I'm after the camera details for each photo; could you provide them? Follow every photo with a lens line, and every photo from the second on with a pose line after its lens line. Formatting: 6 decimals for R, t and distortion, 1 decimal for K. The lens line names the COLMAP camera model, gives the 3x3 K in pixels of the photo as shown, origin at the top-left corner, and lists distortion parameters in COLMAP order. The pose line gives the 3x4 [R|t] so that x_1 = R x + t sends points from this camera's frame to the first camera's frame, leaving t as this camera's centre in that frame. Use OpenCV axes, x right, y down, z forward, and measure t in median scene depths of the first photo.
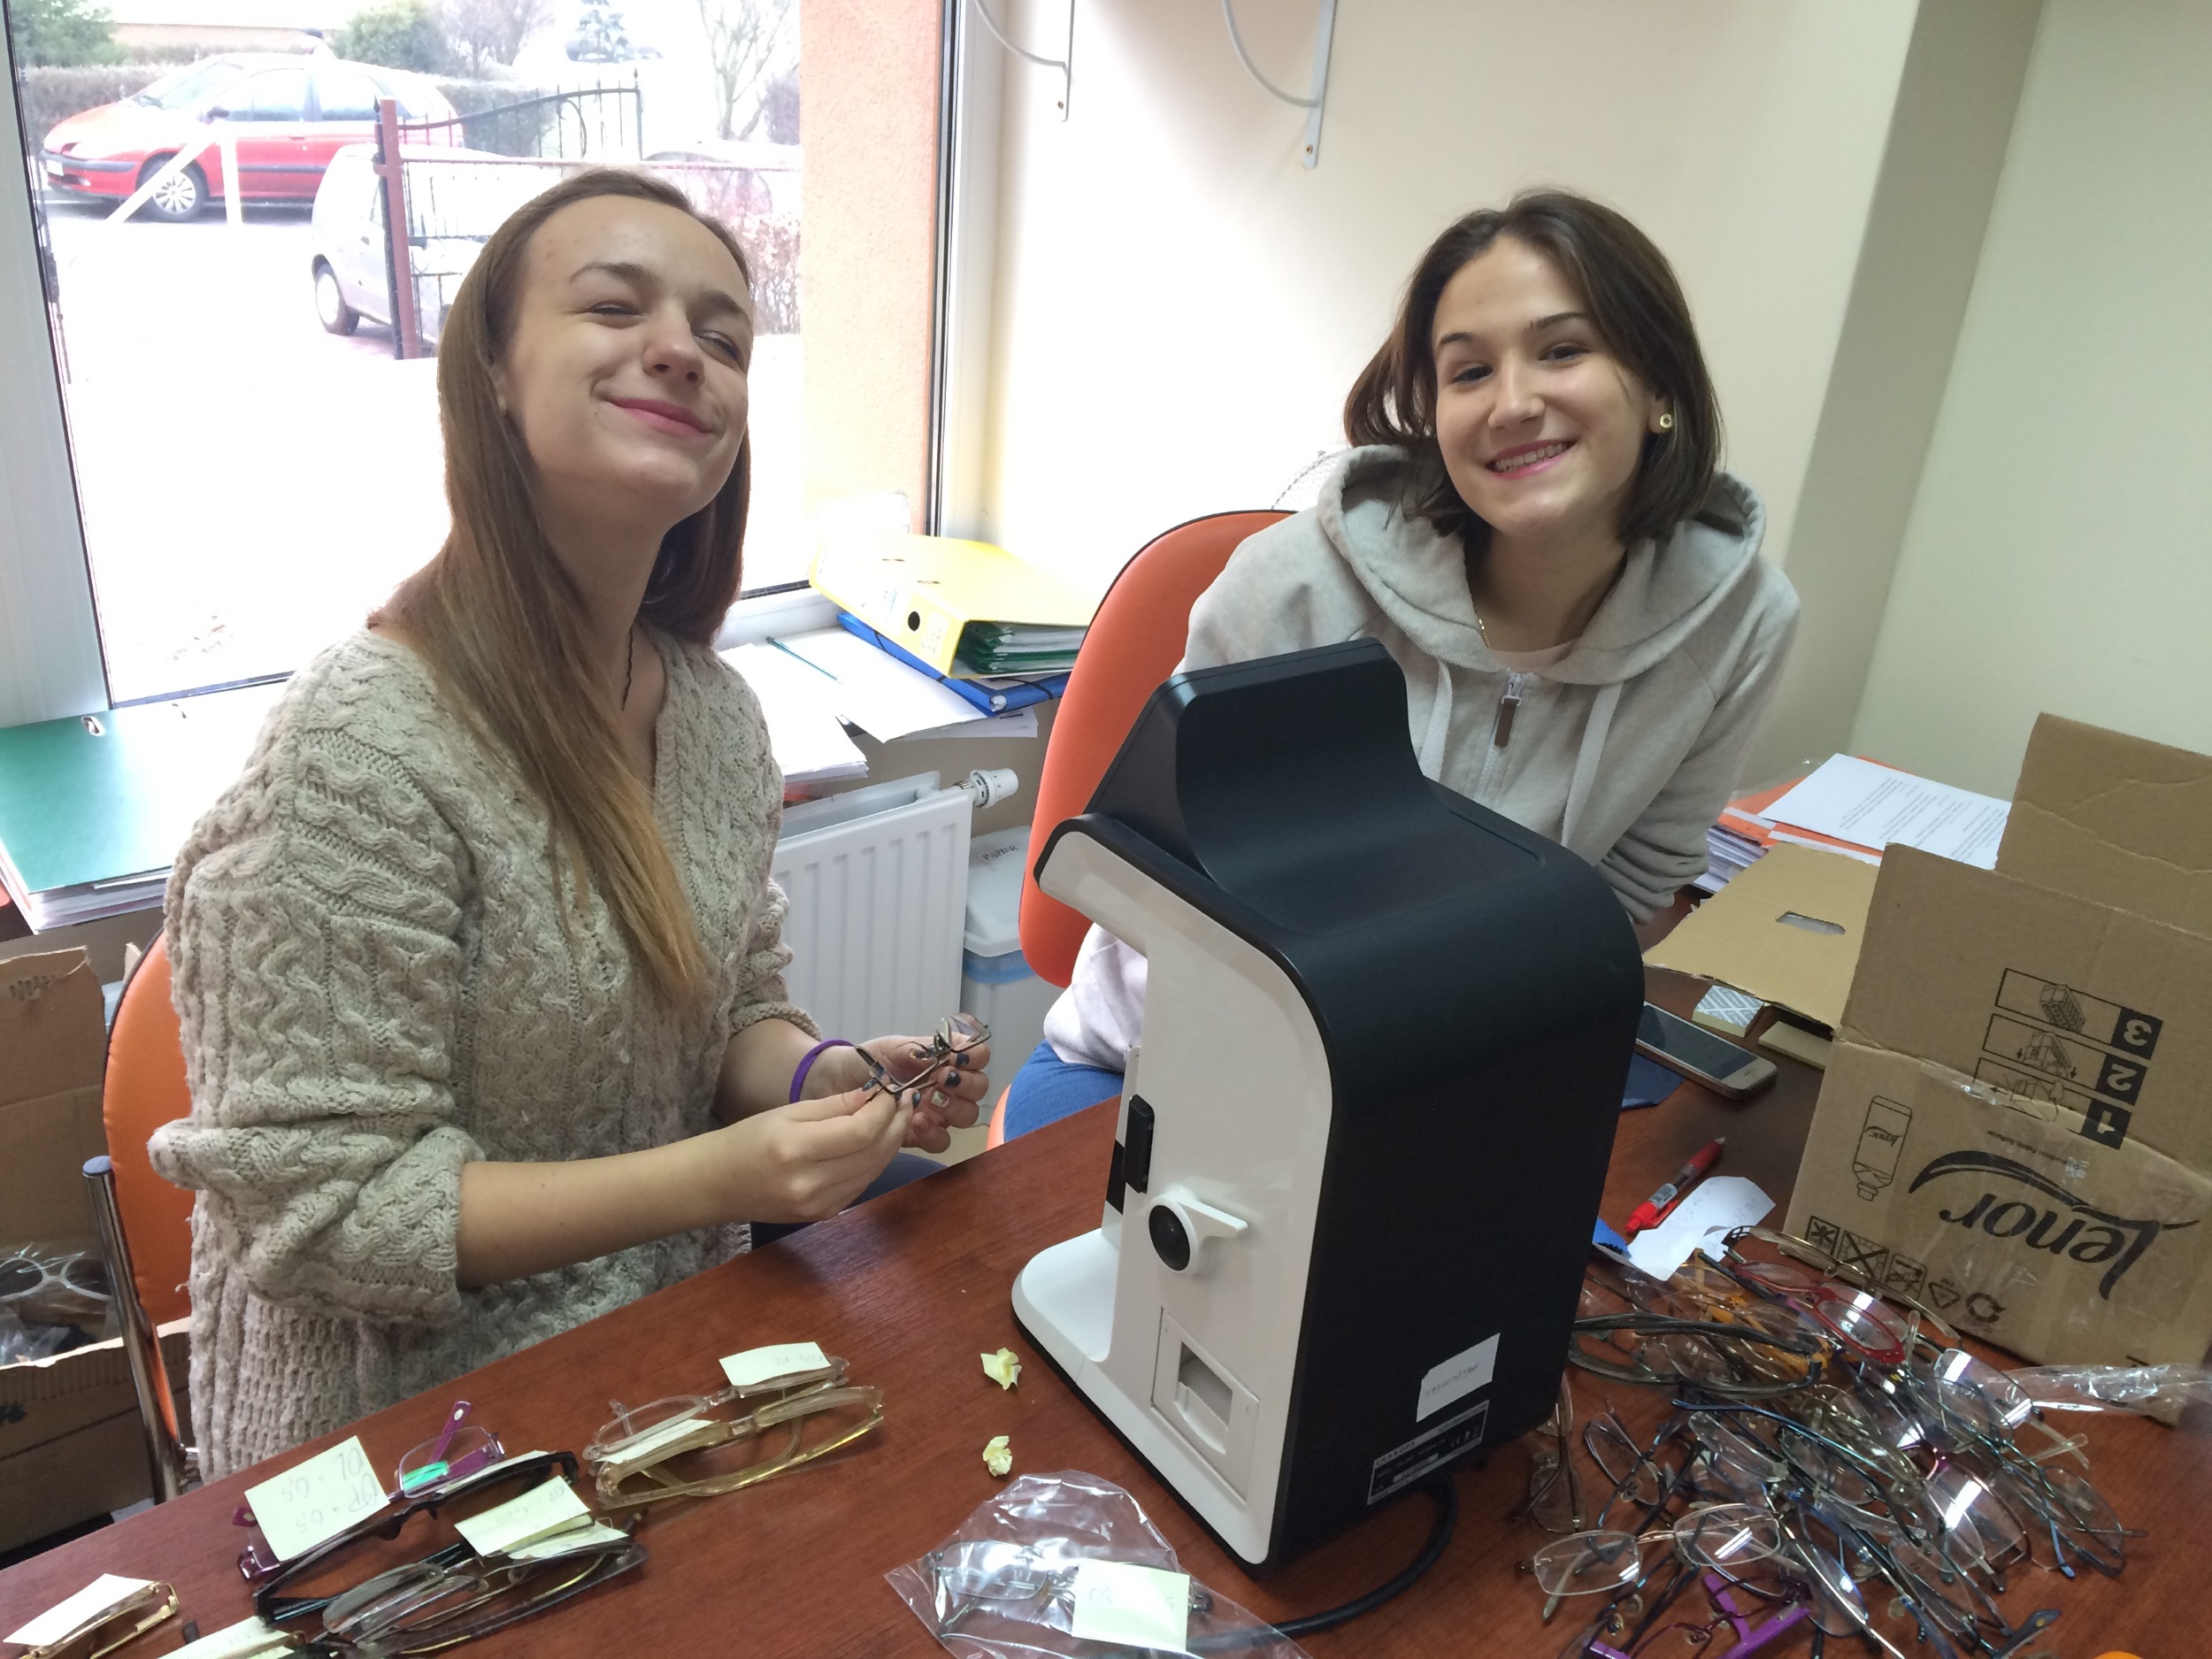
lens RADIAL K [[1883.2, 0, 1106.0], [0, 1883.2, 829.5], [0, 0, 1]] dist [0.158034, -0.235134]
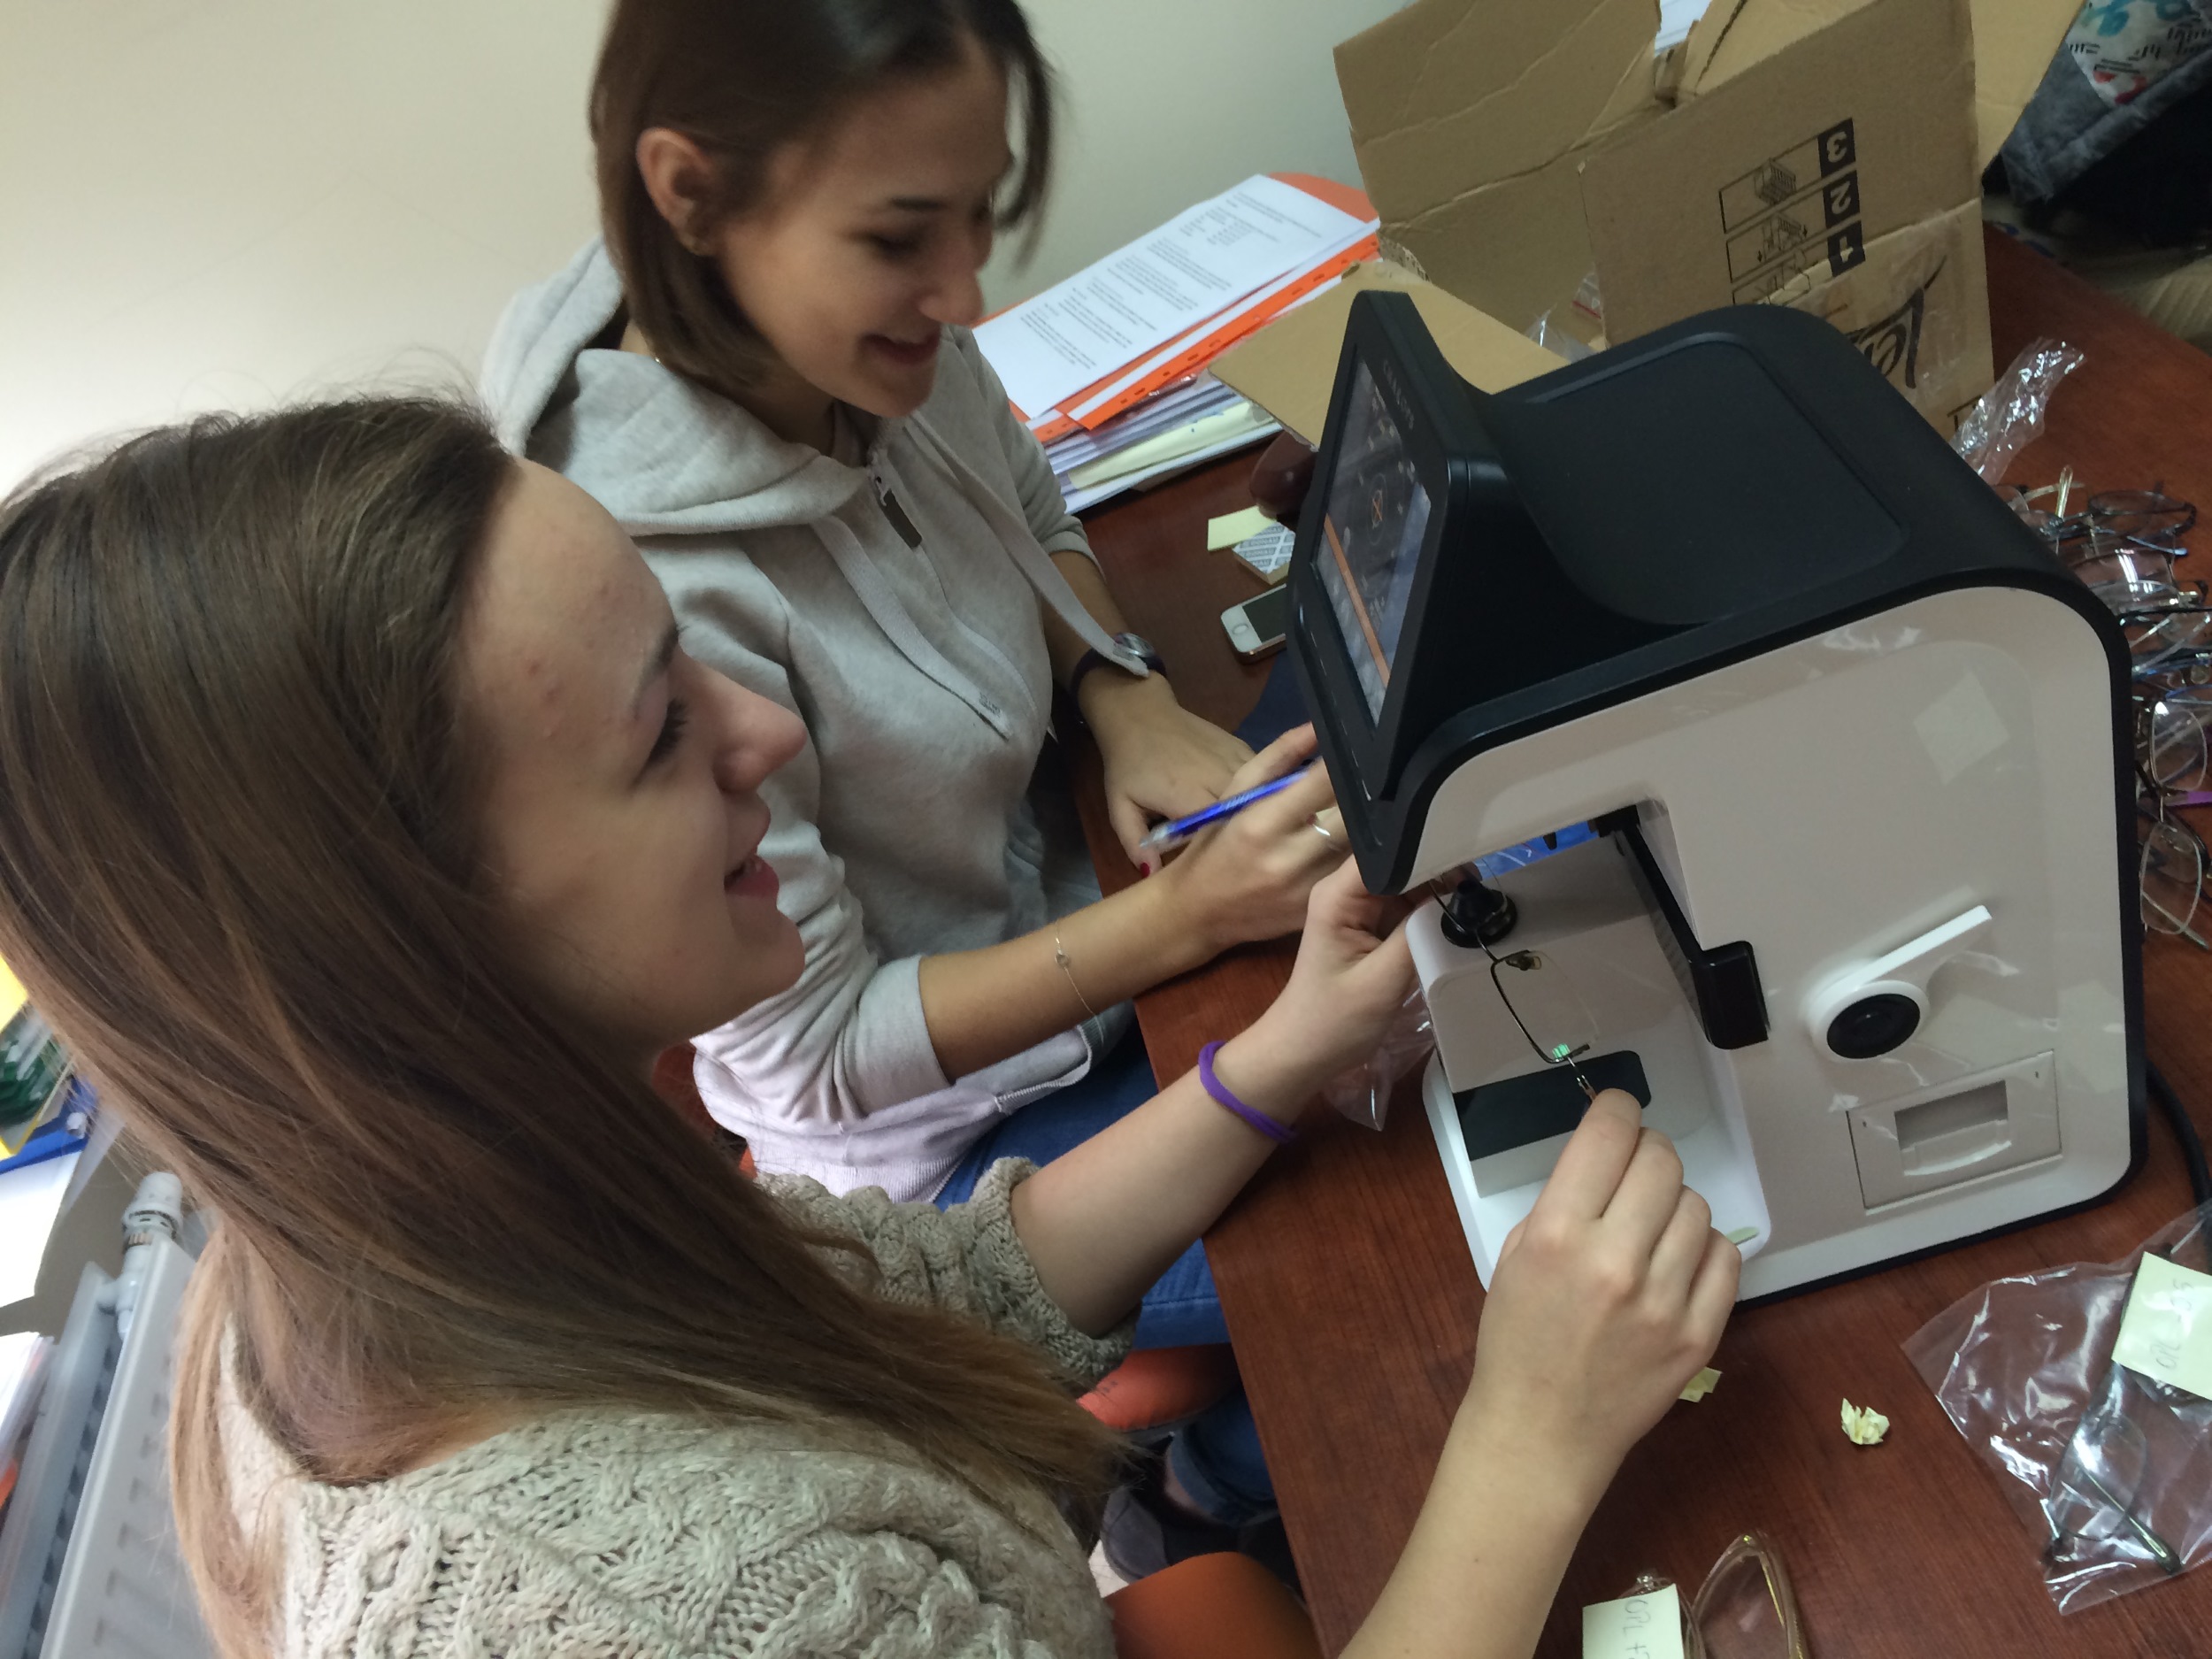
lens RADIAL K [[1883.2, 0, 1106.0], [0, 1883.2, 829.5], [0, 0, 1]] dist [0.158034, -0.235134]
pose [[0.439085, -0.743789, 0.503967, -0.360436], [0.690832, 0.638133, 0.339908, -0.252071], [-0.574418, 0.198908, 0.794027, 0.495229]]
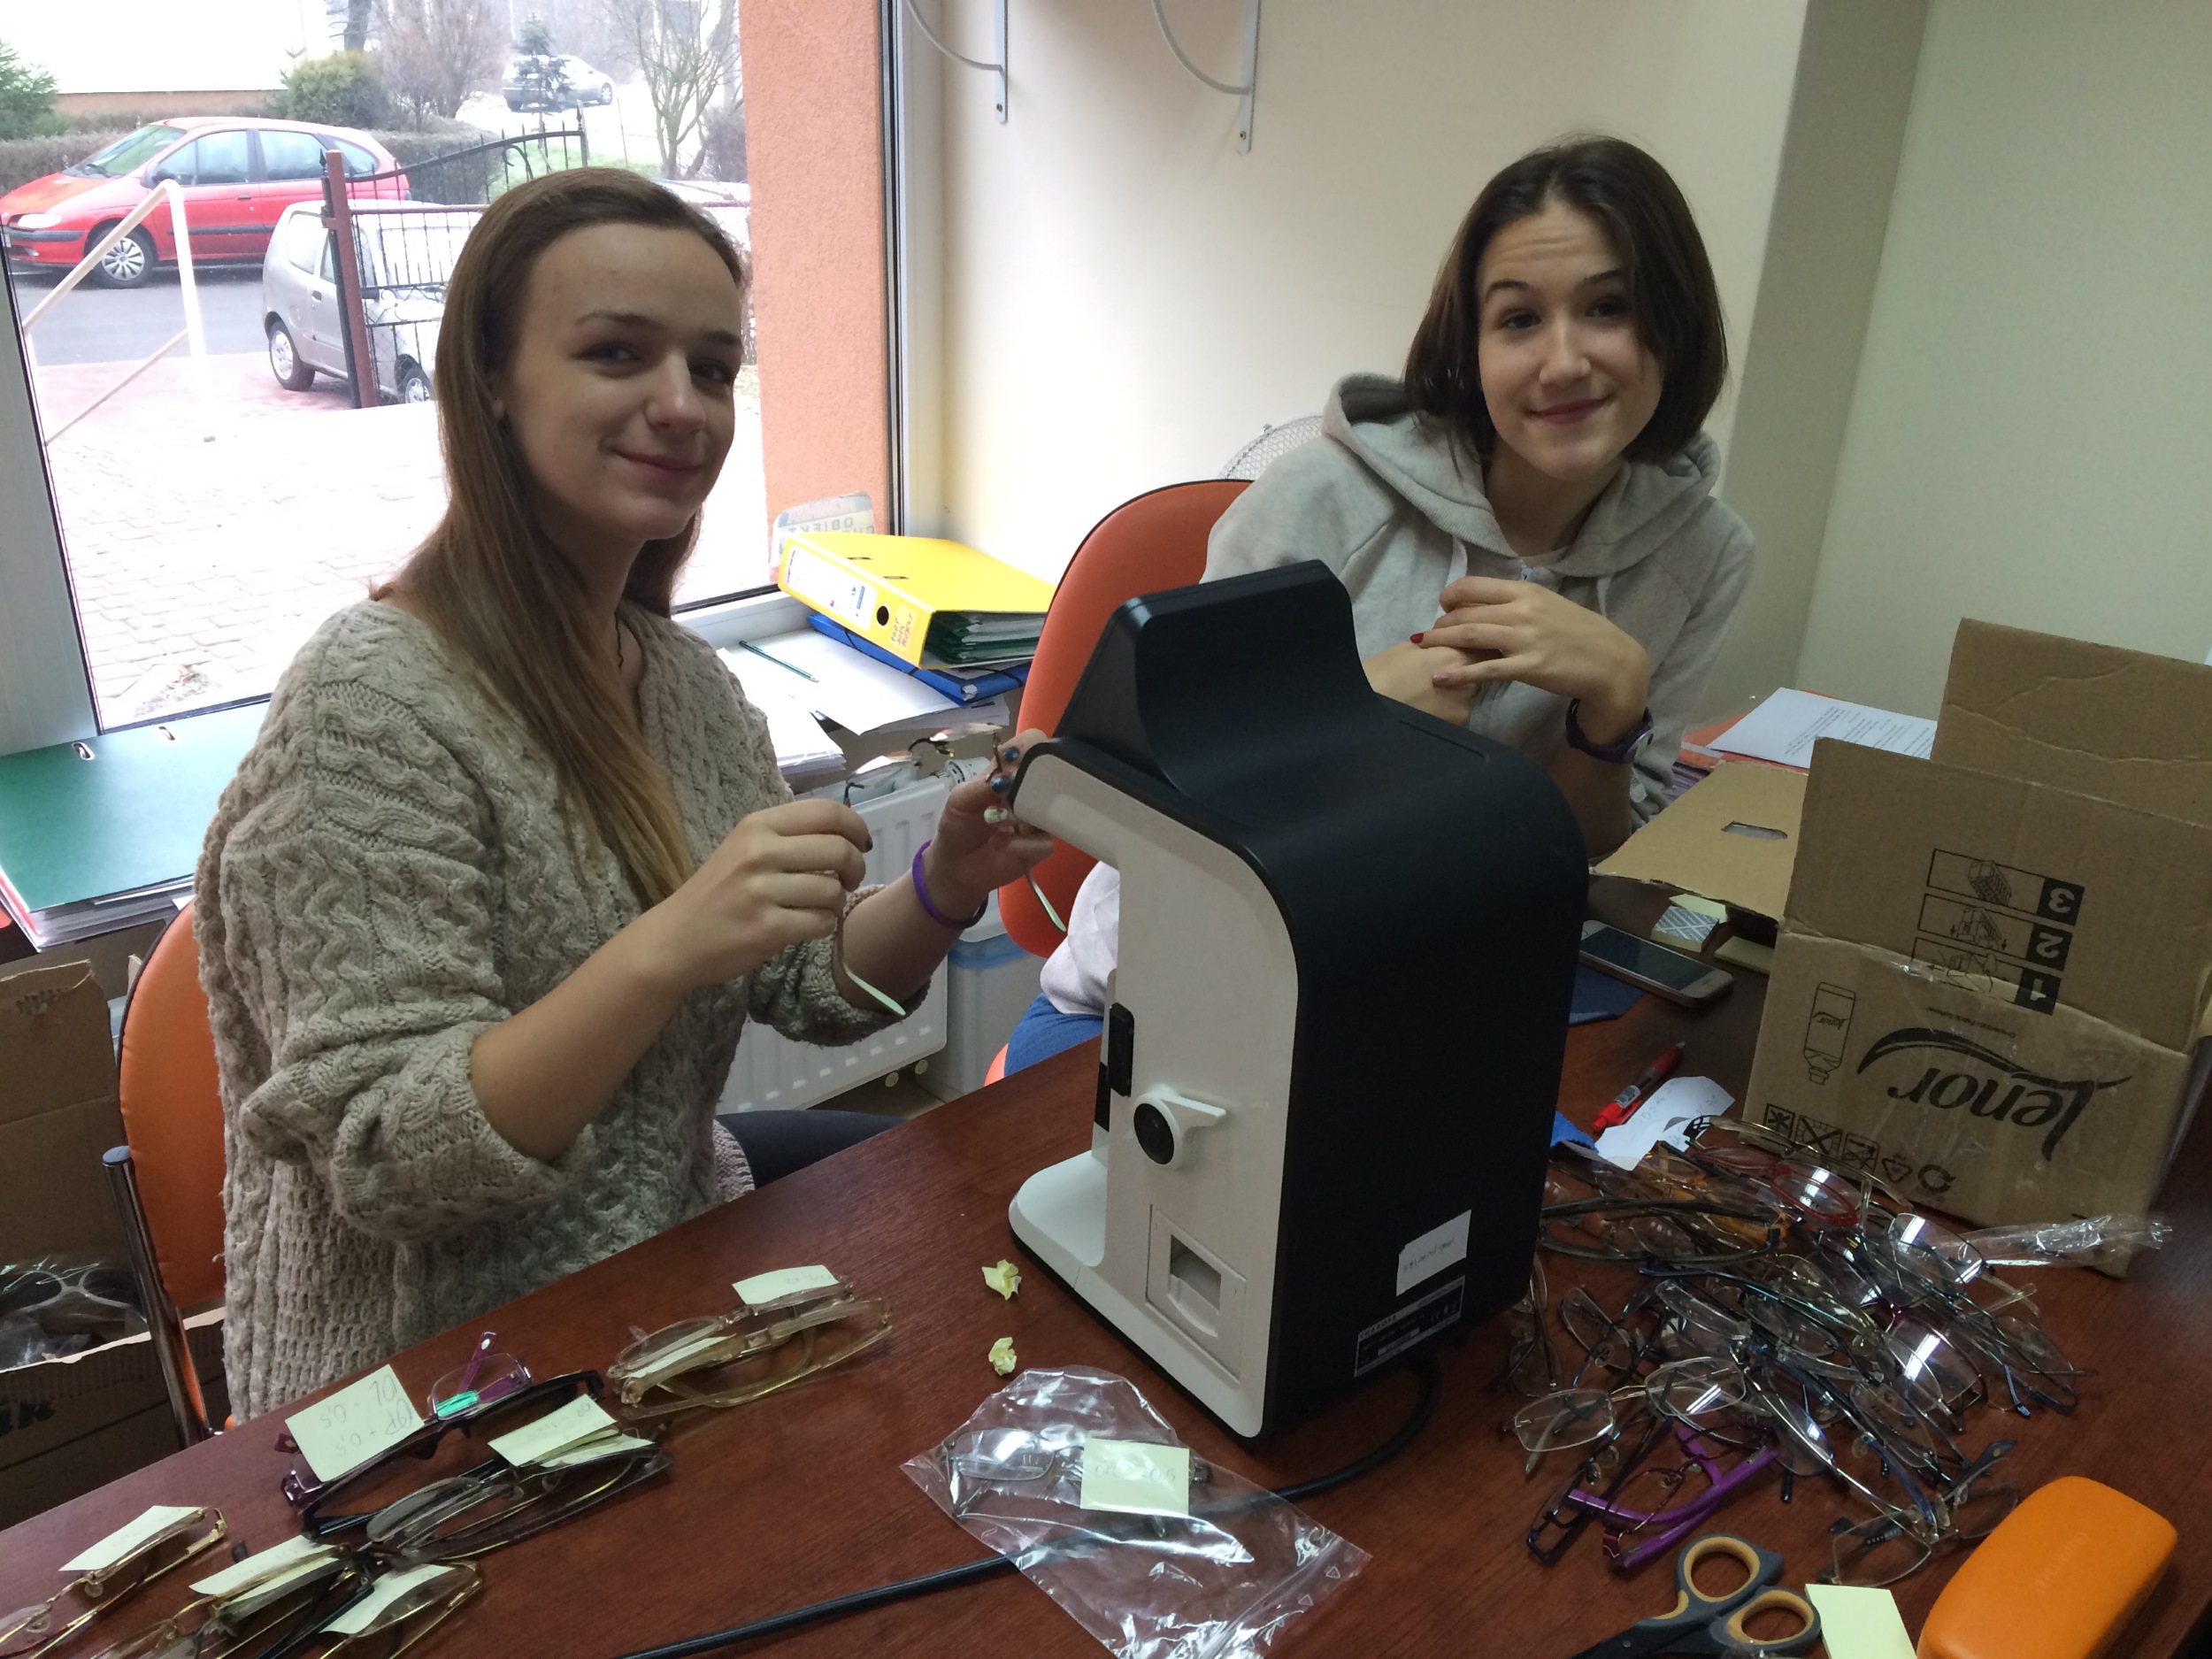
lens RADIAL K [[1883.2, 0, 1106.0], [0, 1883.2, 829.5], [0, 0, 1]] dist [0.158034, -0.235134]
pose [[0.998559, -0.052565, 0.010805, 0.003777], [0.052682, 0.998552, -0.010884, 0.048933], [-0.010217, 0.011437, 0.999882, -0.046866]]
